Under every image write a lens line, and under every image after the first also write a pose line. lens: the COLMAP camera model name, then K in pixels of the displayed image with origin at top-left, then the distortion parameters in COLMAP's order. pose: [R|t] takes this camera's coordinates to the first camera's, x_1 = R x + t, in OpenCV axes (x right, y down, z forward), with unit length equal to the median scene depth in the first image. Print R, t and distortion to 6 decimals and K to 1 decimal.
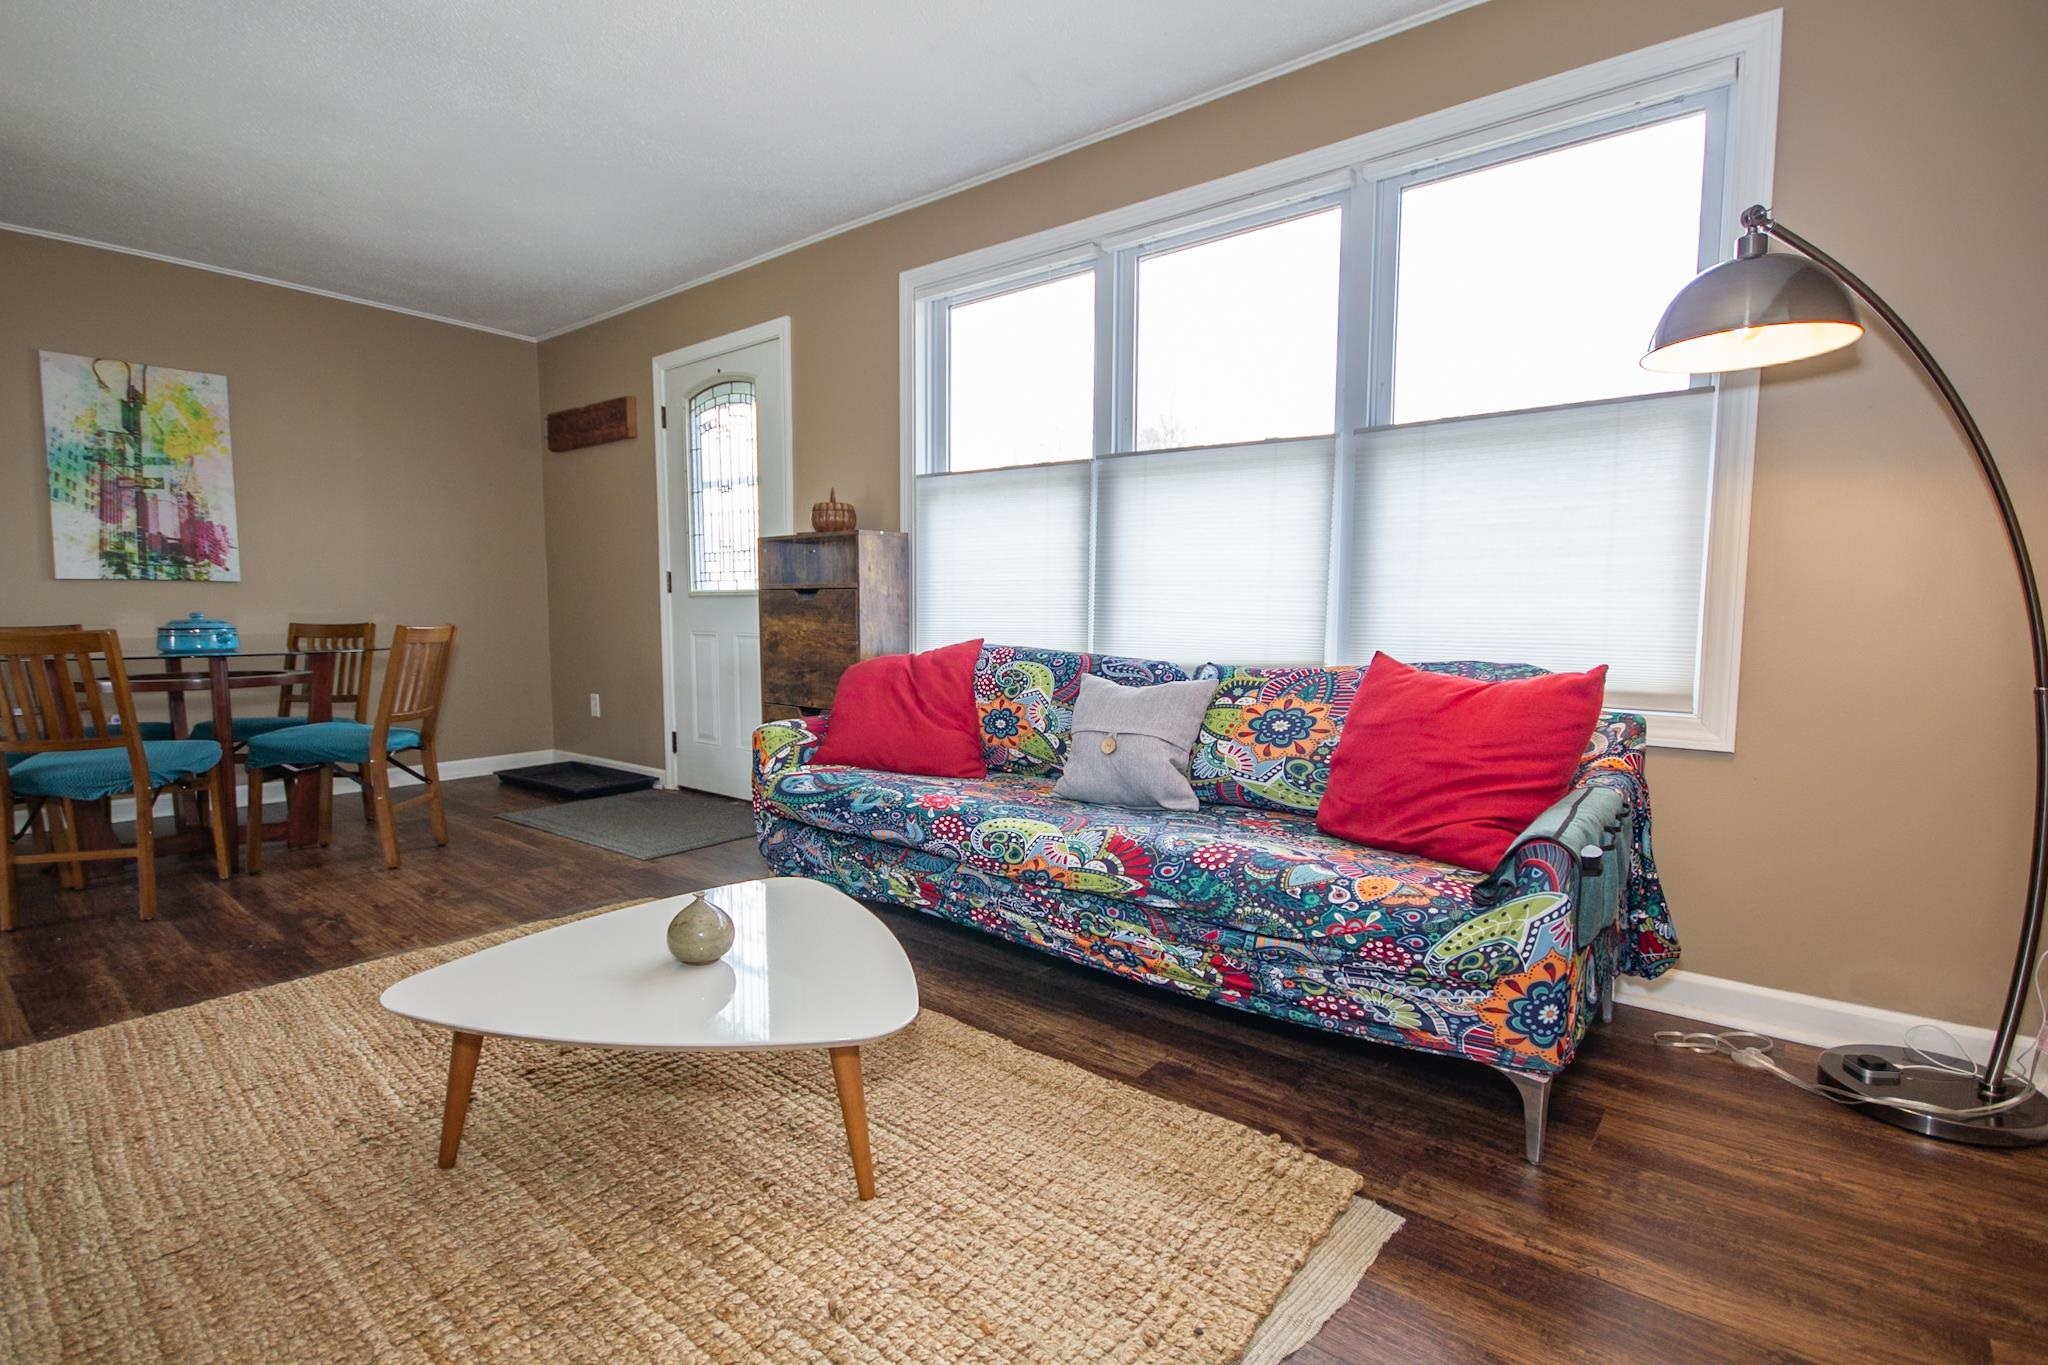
lens RADIAL K [[970.7, 0, 1017.0], [0, 970.7, 690.1], [0, 0, 1]] dist [-0.002685, -0.000498]
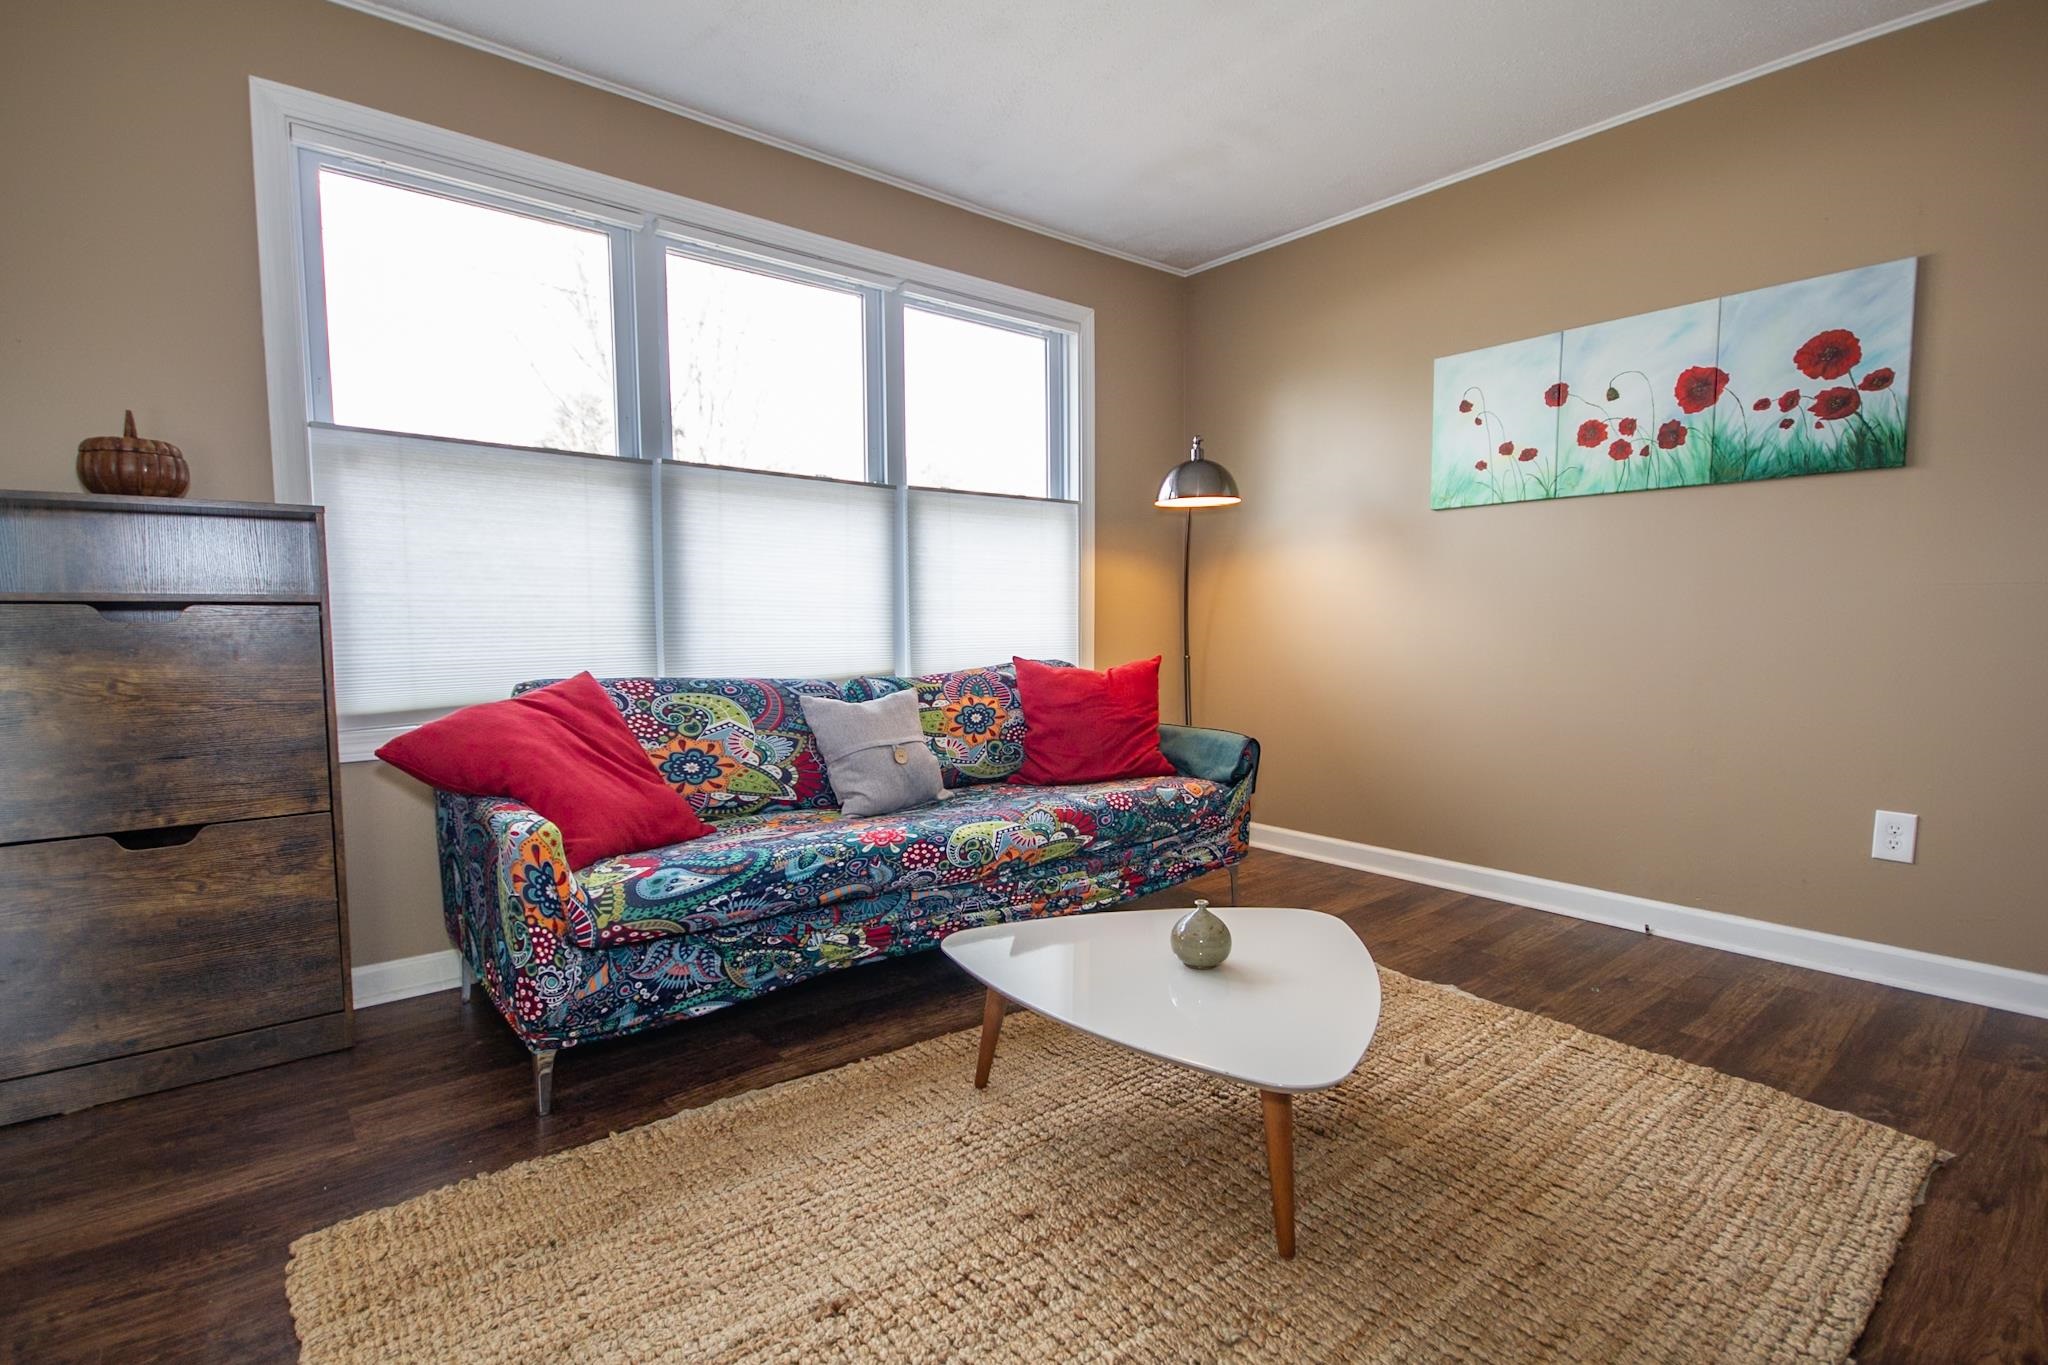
lens RADIAL K [[963.3, 0, 1022.9], [0, 963.3, 697.4], [0, 0, 1]] dist [0.003421, -0.007051]
pose [[0.198910, -0.085404, 0.976289, -0.815571], [0.086868, 0.993811, 0.069239, -0.062478], [-0.976160, 0.071036, 0.205098, 0.566429]]
